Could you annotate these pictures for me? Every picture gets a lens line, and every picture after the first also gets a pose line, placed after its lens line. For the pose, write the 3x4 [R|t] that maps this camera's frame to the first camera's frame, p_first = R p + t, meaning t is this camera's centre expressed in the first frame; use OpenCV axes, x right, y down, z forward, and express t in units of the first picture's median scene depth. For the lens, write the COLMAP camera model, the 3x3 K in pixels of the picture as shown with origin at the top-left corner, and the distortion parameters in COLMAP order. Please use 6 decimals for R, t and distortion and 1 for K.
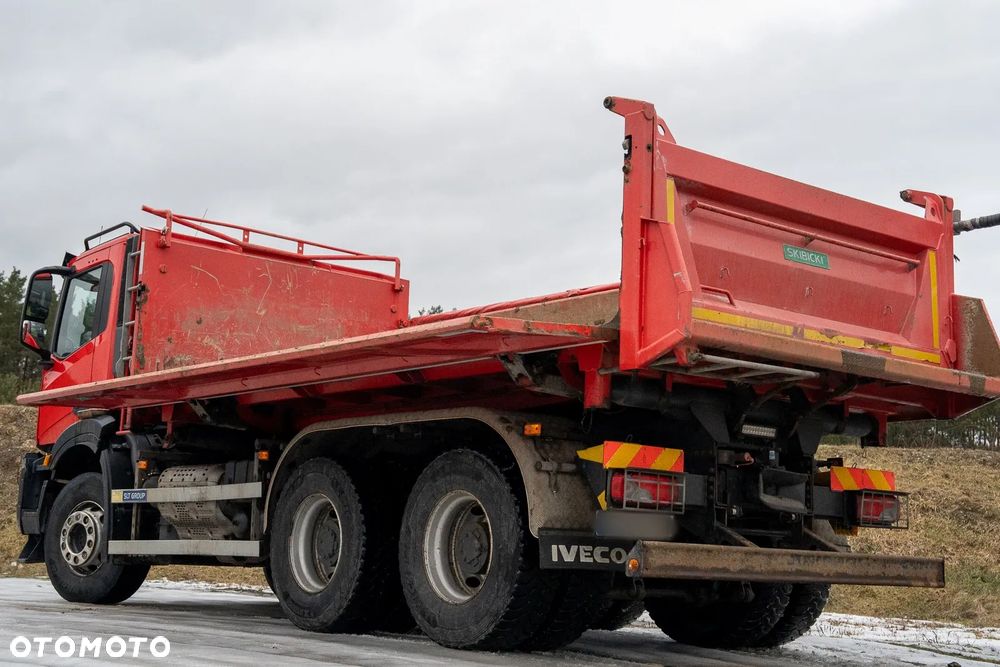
lens RADIAL K [[1374.2, 0, 467.4], [0, 1374.2, 333.3], [0, 0, 1]] dist [0.137699, 0.056025]
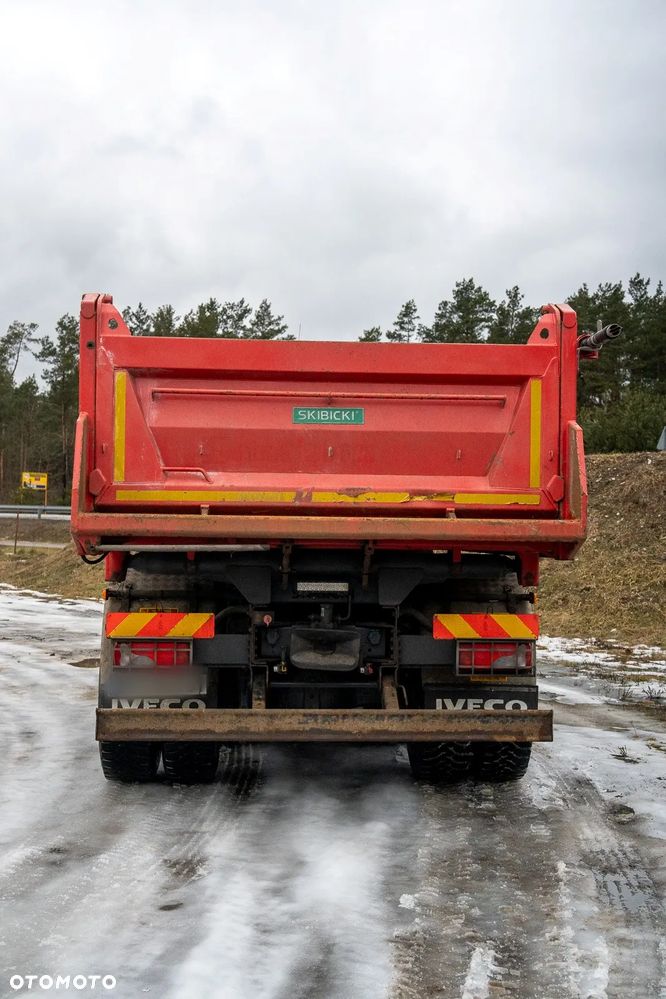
lens RADIAL K [[1372.8, 0, 333.0], [0, 1372.8, 499.5], [0, 0, 1]] dist [0.137699, 0.056025]
pose [[0.816744, -0.036526, -0.575844, 0.710877], [0.107792, 0.990084, 0.090085, -0.073592], [0.566843, -0.135648, 0.812582, 0.174645]]
